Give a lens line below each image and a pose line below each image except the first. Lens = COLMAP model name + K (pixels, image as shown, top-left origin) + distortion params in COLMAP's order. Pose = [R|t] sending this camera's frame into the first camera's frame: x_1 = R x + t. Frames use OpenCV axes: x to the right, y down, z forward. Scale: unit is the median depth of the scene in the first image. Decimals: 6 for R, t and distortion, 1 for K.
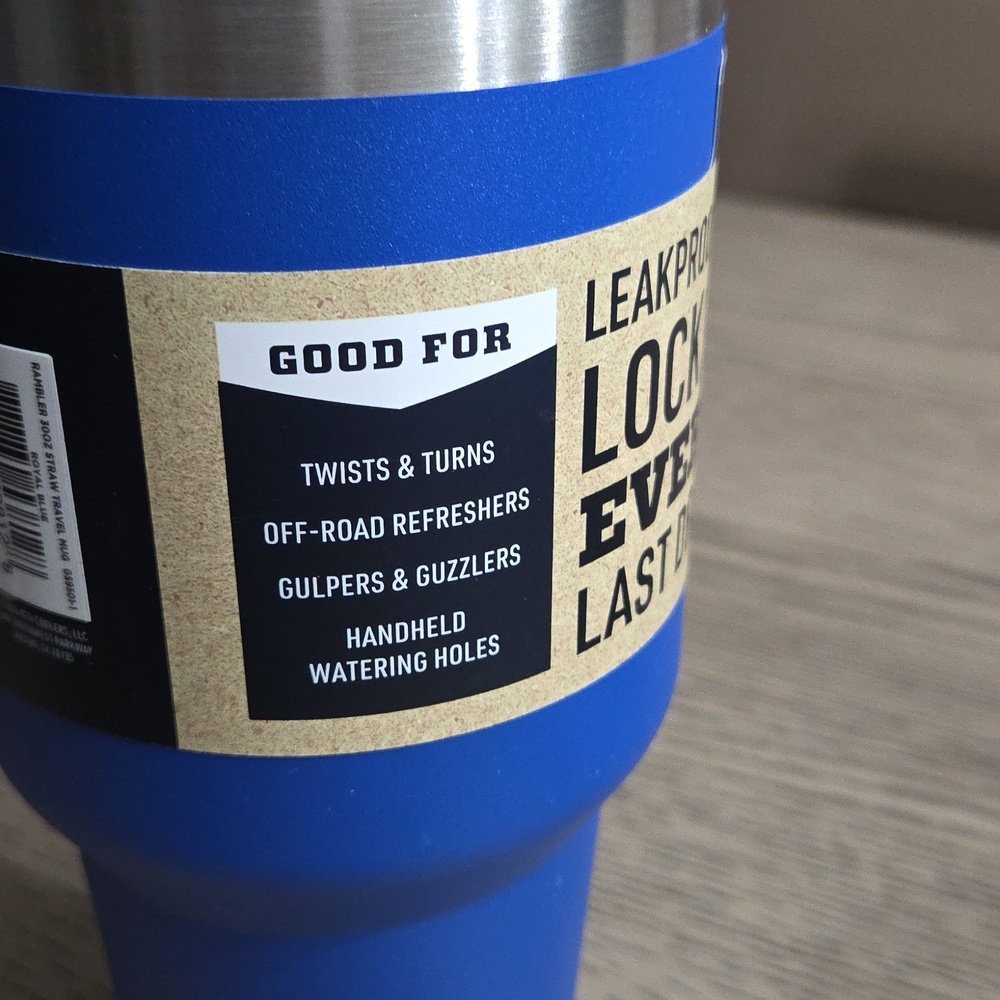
lens RADIAL K [[1514.1, 0, 500.0], [0, 1514.1, 500.0], [0, 0, 1]] dist [-0.028270, -0.246875]
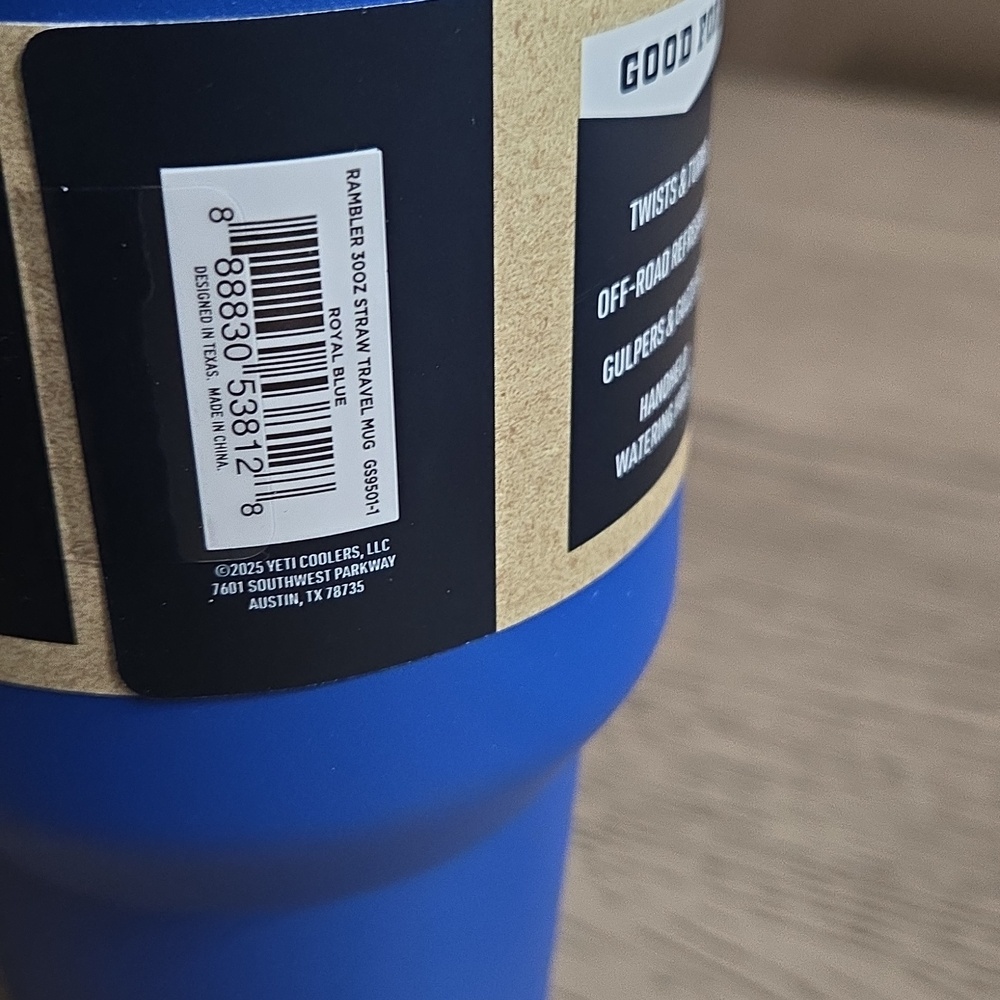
lens RADIAL K [[1514.1, 0, 500.0], [0, 1514.1, 500.0], [0, 0, 1]] dist [-0.028270, -0.246875]
pose [[0.684407, -0.395940, 0.612224, -0.742223], [0.350131, 0.915023, 0.200353, -0.065540], [-0.639527, 0.077236, 0.764879, 0.417010]]
